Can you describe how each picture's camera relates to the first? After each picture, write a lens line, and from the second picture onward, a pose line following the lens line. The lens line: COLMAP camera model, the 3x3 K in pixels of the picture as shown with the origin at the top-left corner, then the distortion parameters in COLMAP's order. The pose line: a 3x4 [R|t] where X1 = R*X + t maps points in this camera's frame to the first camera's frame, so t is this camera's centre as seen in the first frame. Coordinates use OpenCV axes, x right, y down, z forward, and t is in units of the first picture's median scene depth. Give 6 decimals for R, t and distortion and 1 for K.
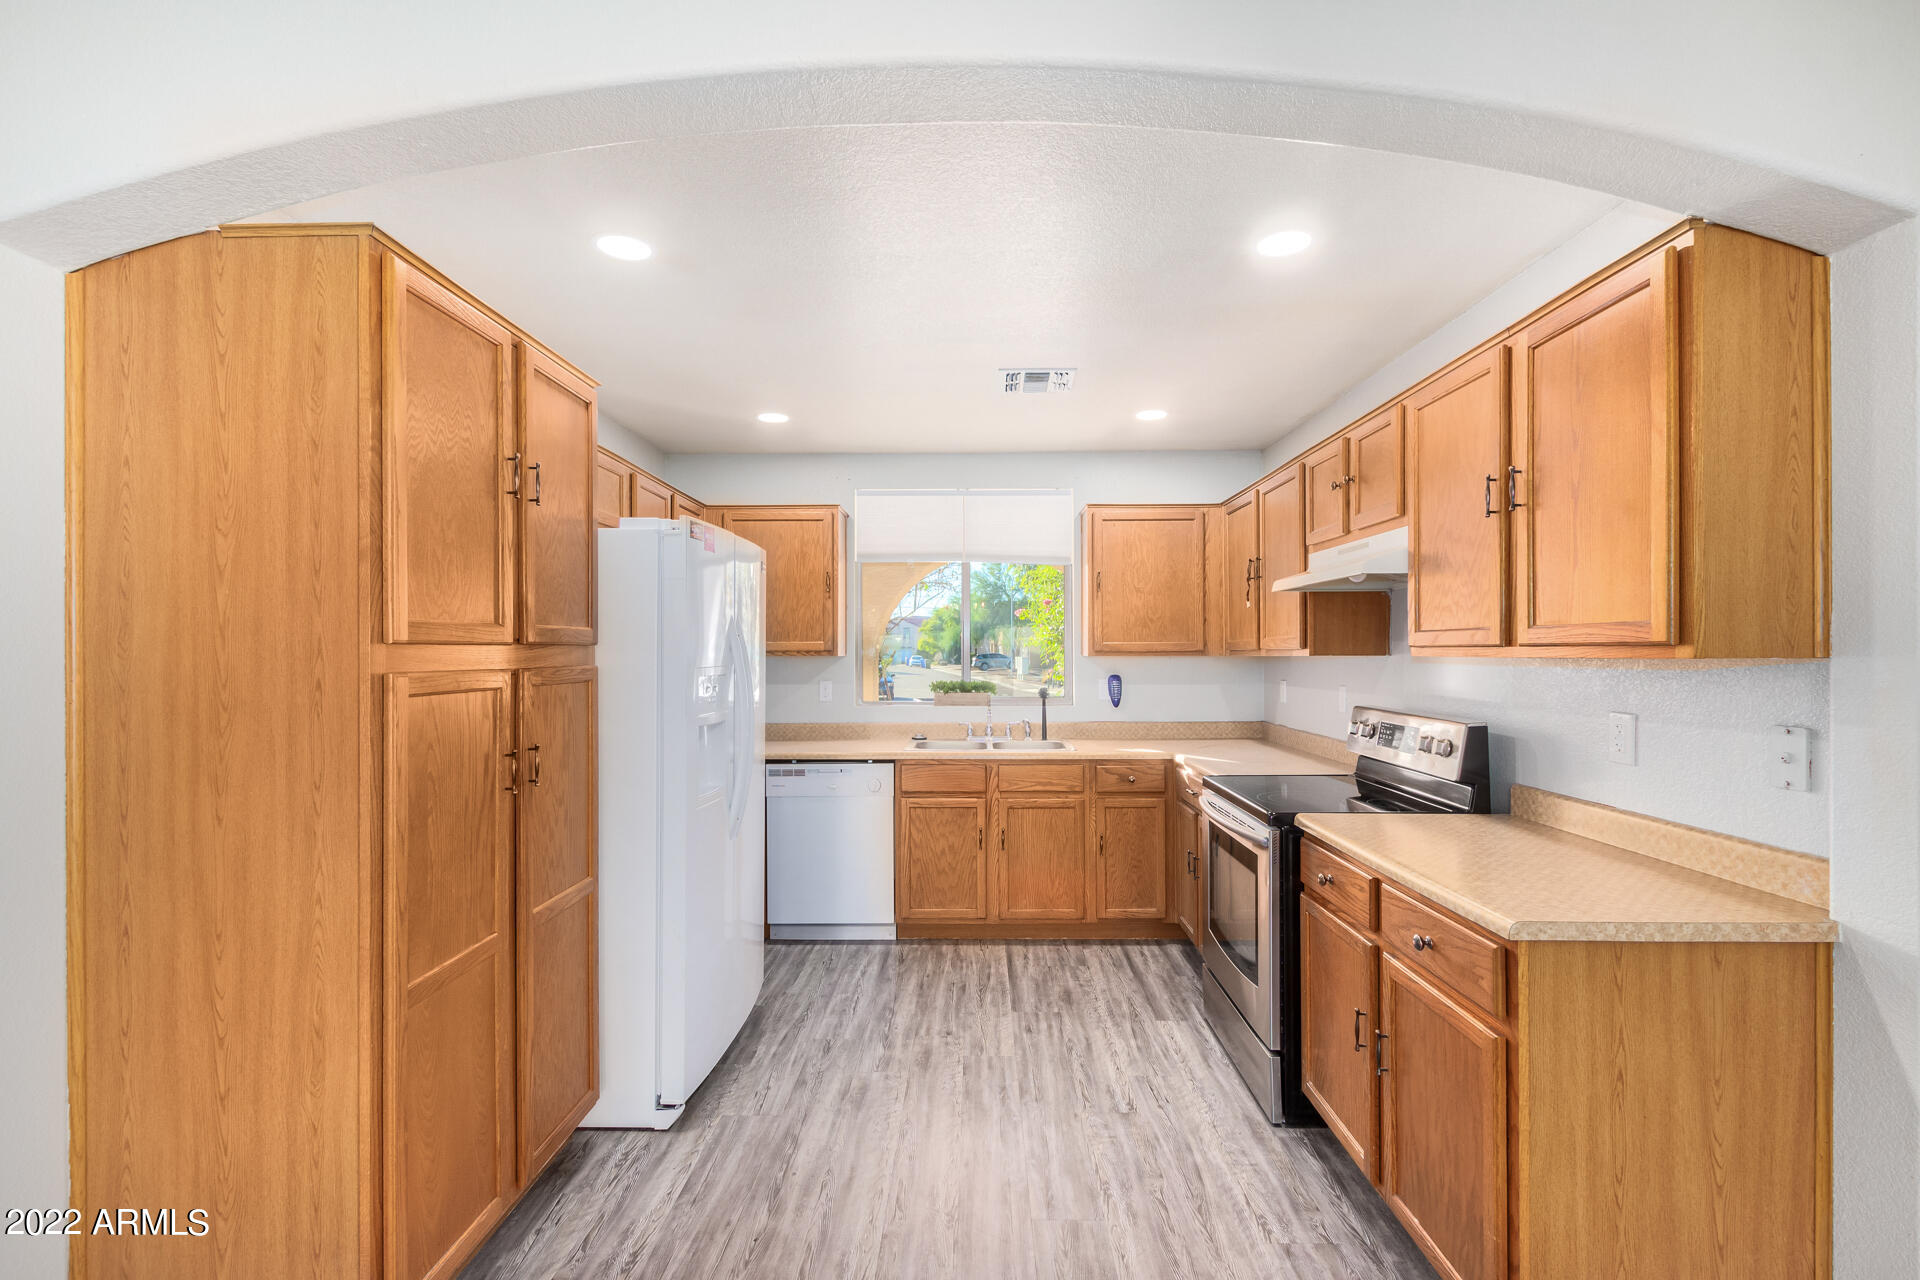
lens RADIAL K [[878.9, 0, 968.1], [0, 878.9, 649.0], [0, 0, 1]] dist [0.007834, -0.001879]
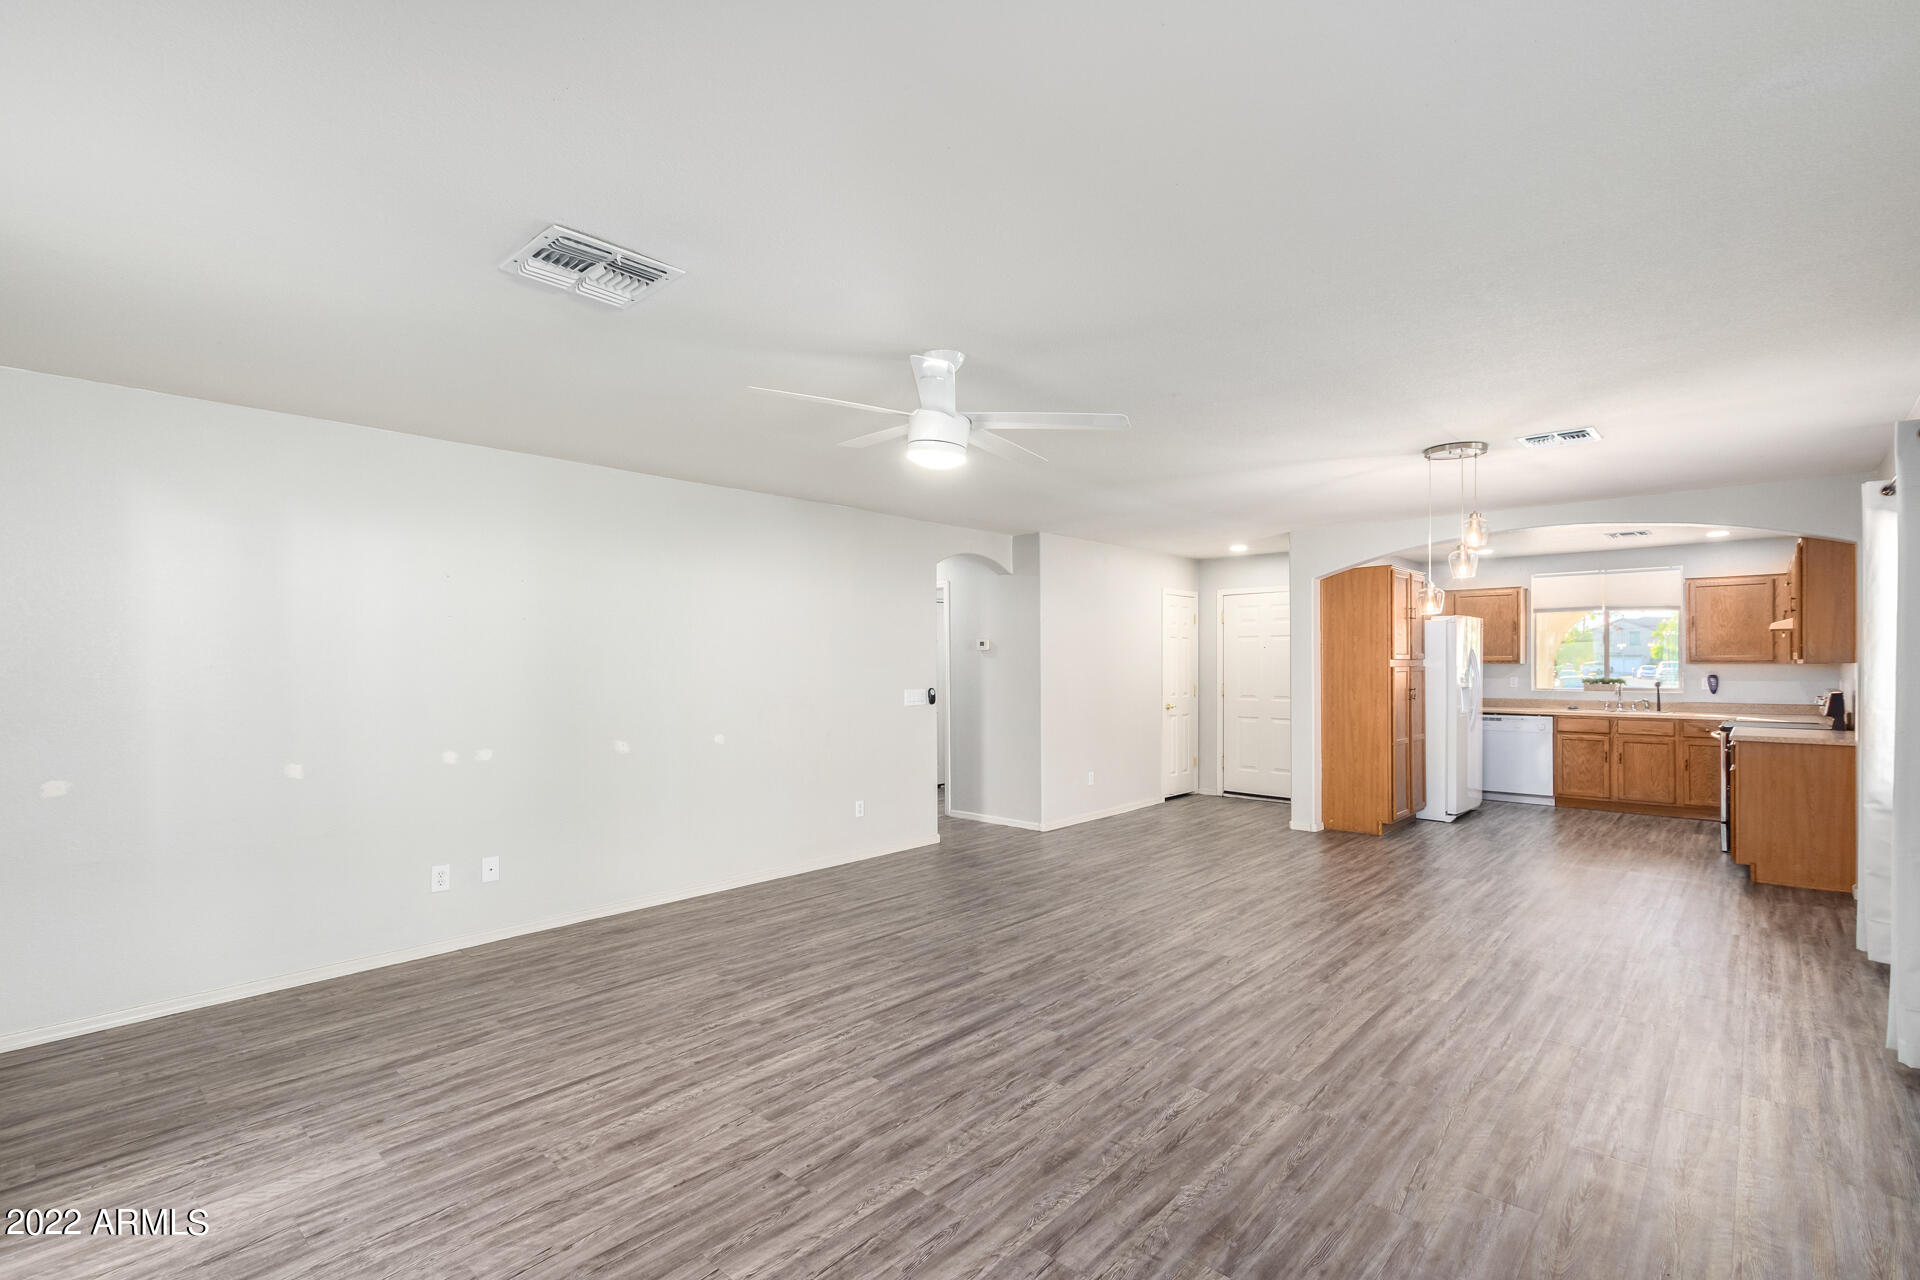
lens RADIAL K [[878.9, 0, 960.8], [0, 878.9, 659.8], [0, 0, 1]] dist [0.007834, -0.001879]
pose [[0.746504, -0.002019, -0.665377, 0.252252], [0.002920, 0.999996, 0.000241, -0.004812], [0.665374, -0.002123, 0.746507, -1.440370]]
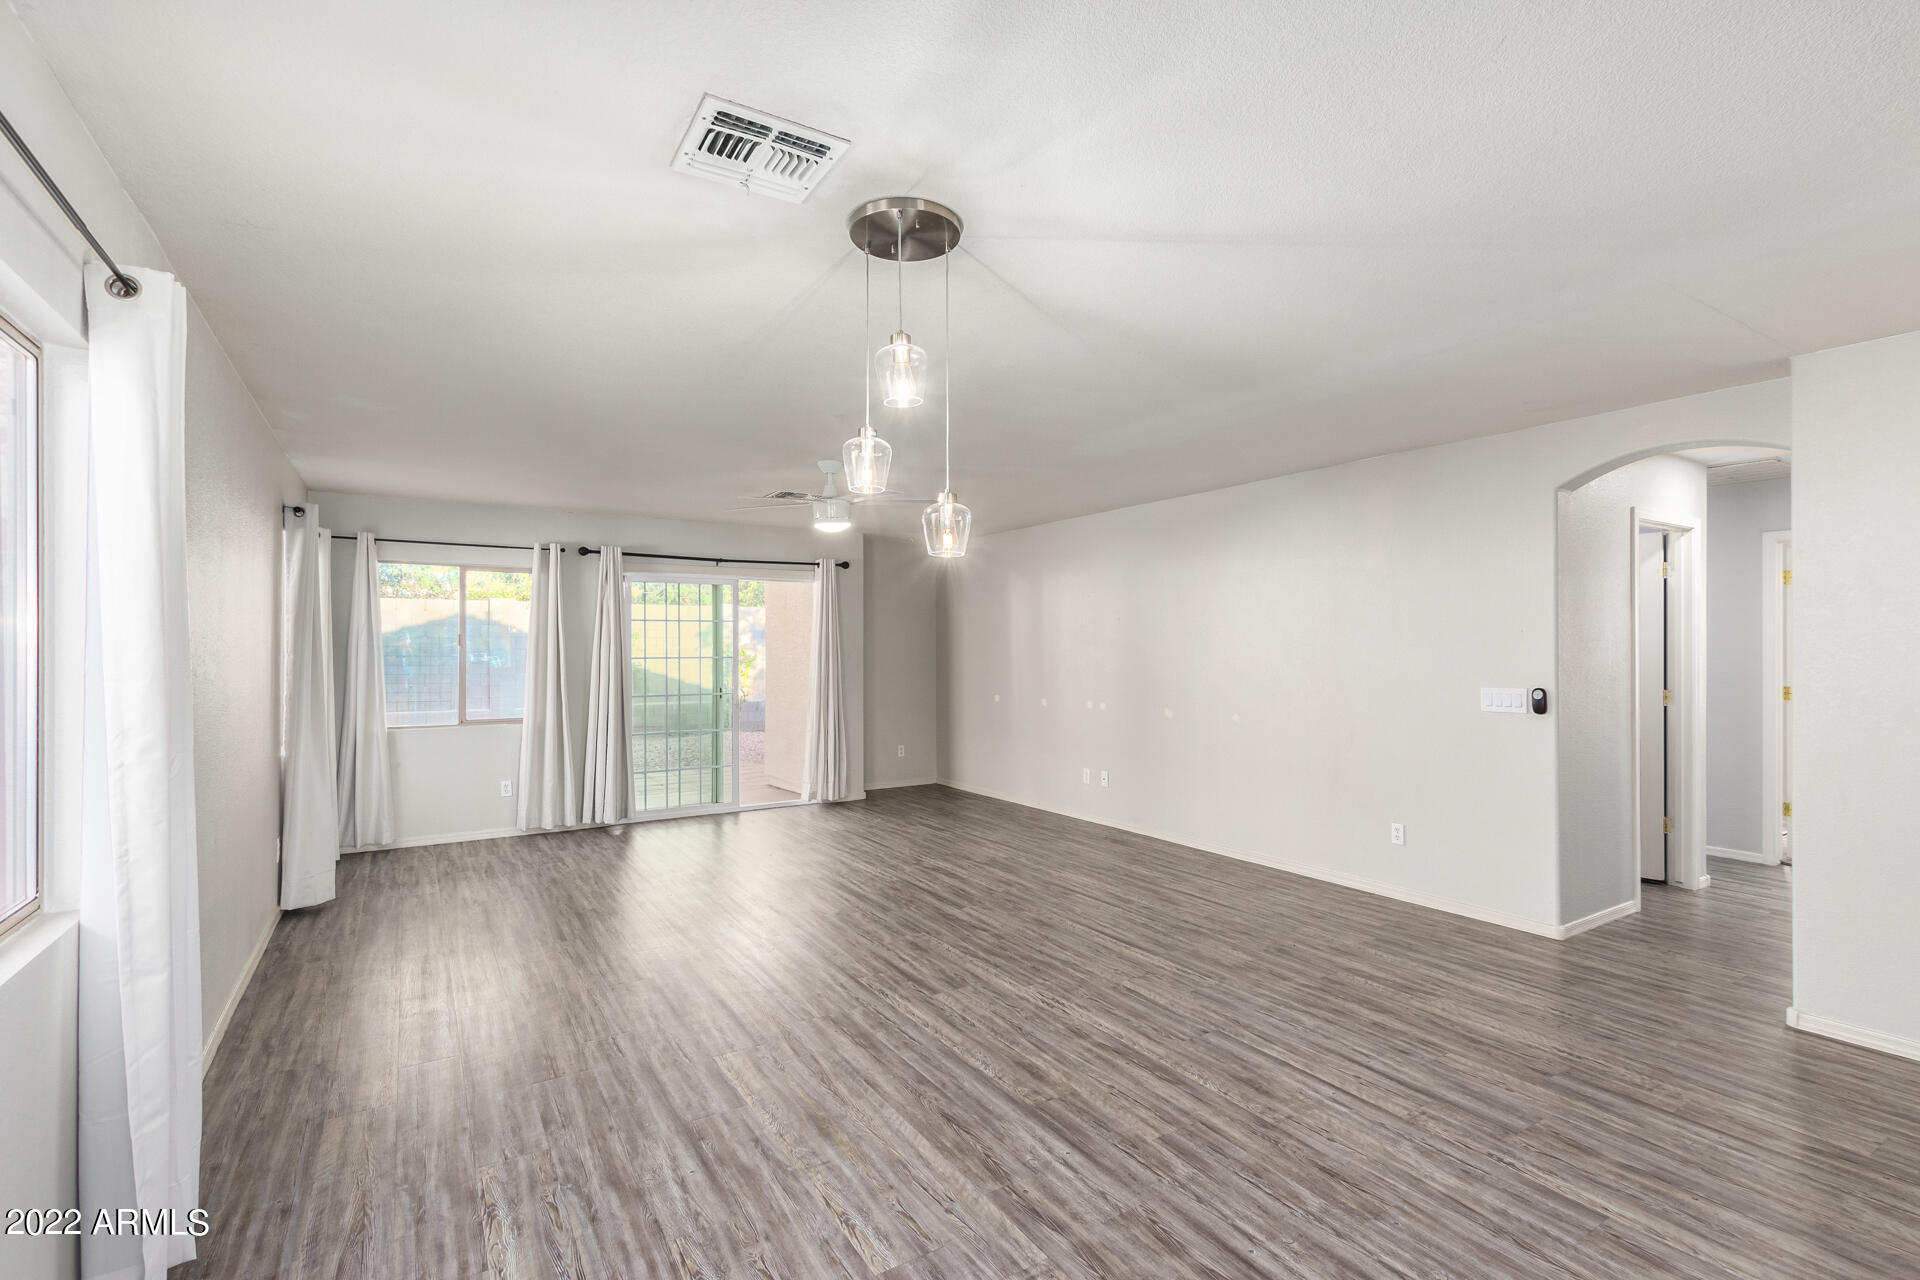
lens RADIAL K [[878.9, 0, 972.2], [0, 878.9, 645.3], [0, 0, 1]] dist [0.007834, -0.001879]
pose [[-0.835996, 0.001478, -0.548733, 0.249411], [0.005067, 0.999975, -0.005025, -0.000602], [0.548712, -0.006982, -0.835983, 0.260926]]
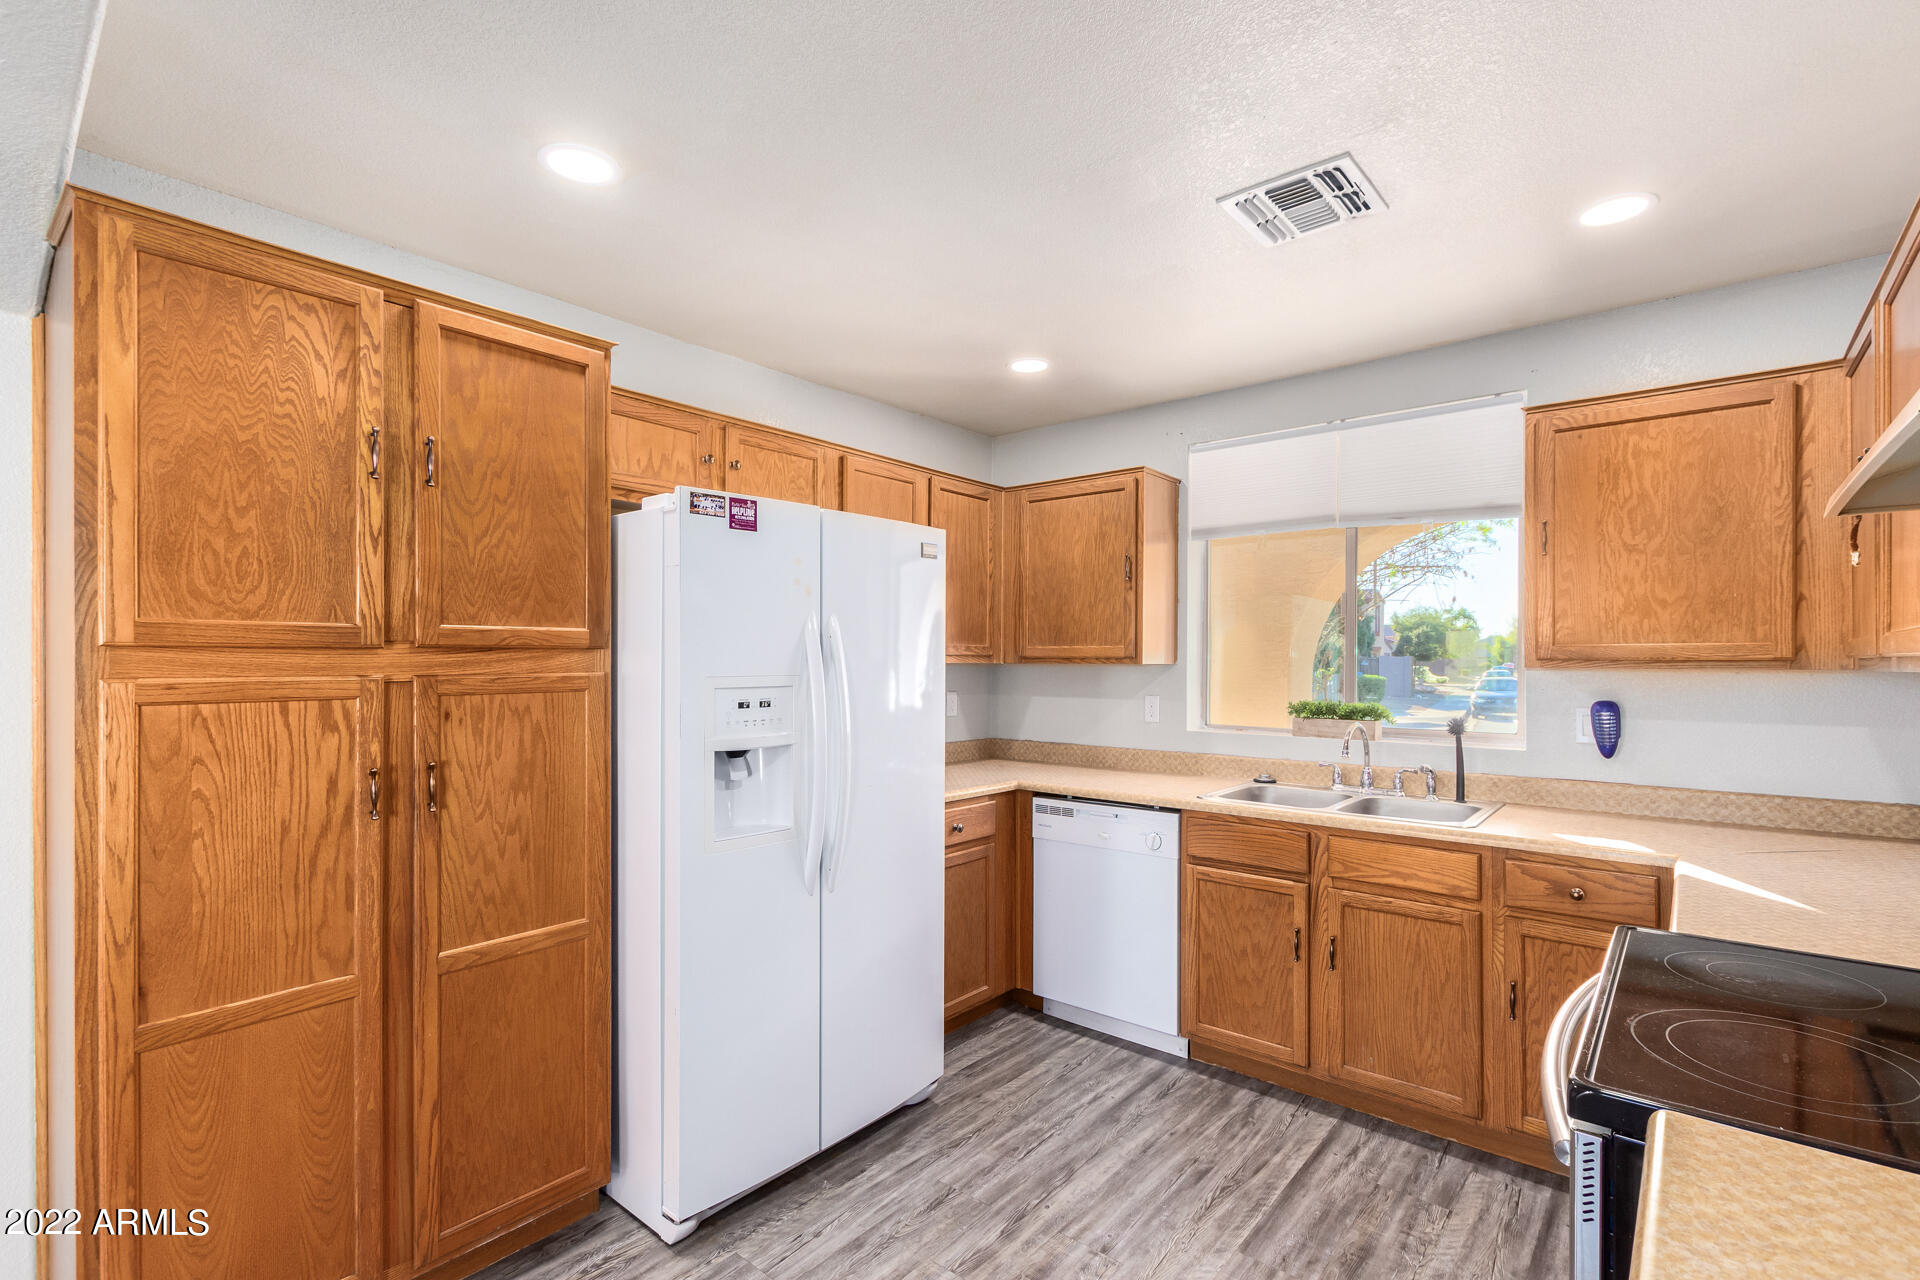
lens RADIAL K [[878.9, 0, 967.3], [0, 878.9, 659.5], [0, 0, 1]] dist [0.007834, -0.001879]
pose [[0.776781, 0.004832, -0.629753, 0.238566], [-0.002243, 0.999985, 0.004906, 0.000551], [0.629767, -0.002398, 0.776780, 0.339570]]
